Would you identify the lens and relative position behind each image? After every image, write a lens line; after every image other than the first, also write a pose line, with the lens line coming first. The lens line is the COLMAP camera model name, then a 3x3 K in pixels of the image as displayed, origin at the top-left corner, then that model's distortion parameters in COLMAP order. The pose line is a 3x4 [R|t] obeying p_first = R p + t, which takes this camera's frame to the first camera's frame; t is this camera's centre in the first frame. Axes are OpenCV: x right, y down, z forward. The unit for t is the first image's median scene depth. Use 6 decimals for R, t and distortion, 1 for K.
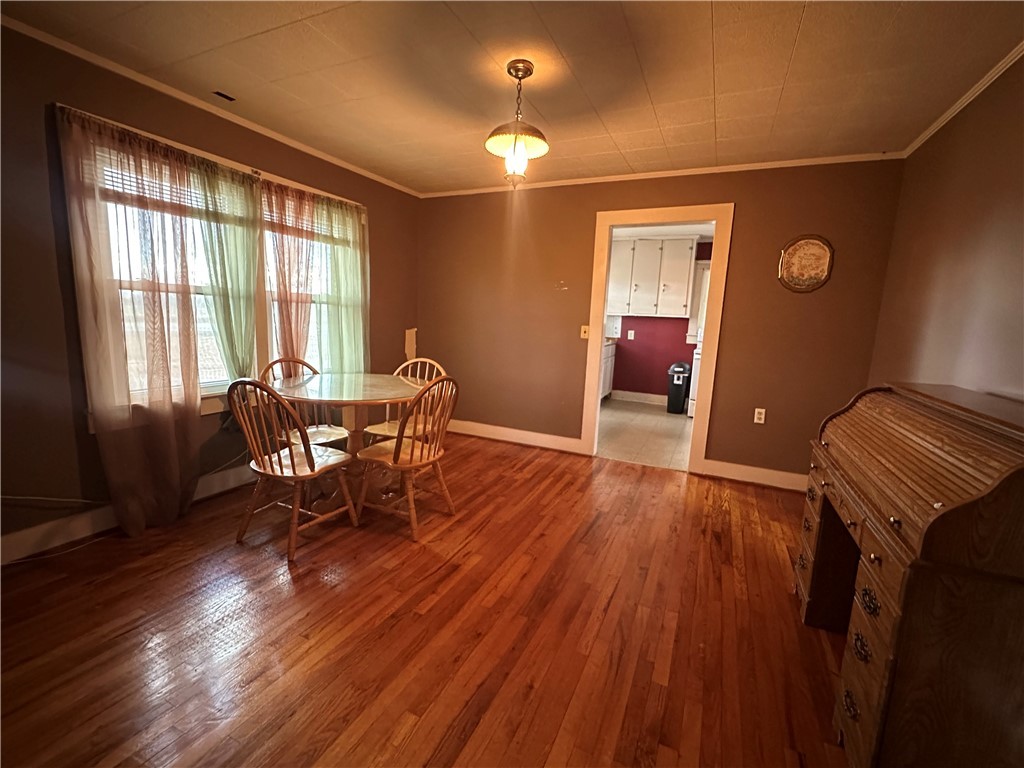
lens RADIAL K [[444.3, 0, 507.1], [0, 444.3, 384.4], [0, 0, 1]] dist [0.000887, 0.000037]
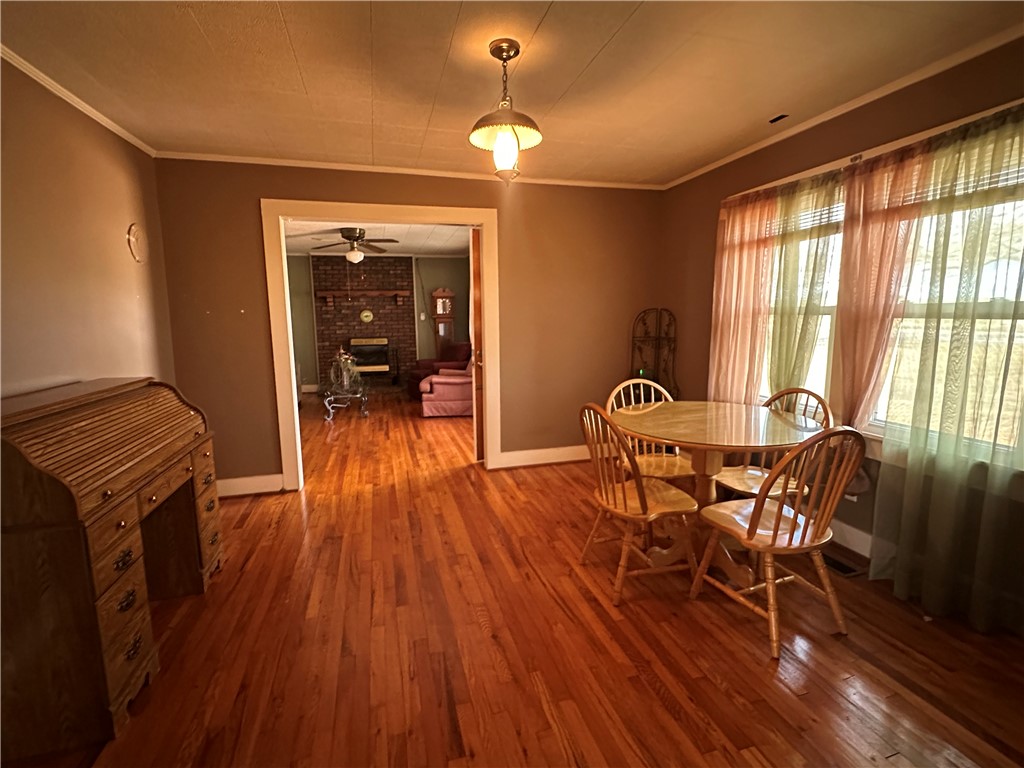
lens RADIAL K [[484.7, 0, 506.5], [0, 484.7, 384.7], [0, 0, 1]] dist [-0.003452, -0.000225]
pose [[-0.755271, 0.055777, -0.653035, 0.539247], [-0.131096, 0.963381, 0.233905, -0.225276], [0.642168, 0.262272, -0.720301, 1.445802]]
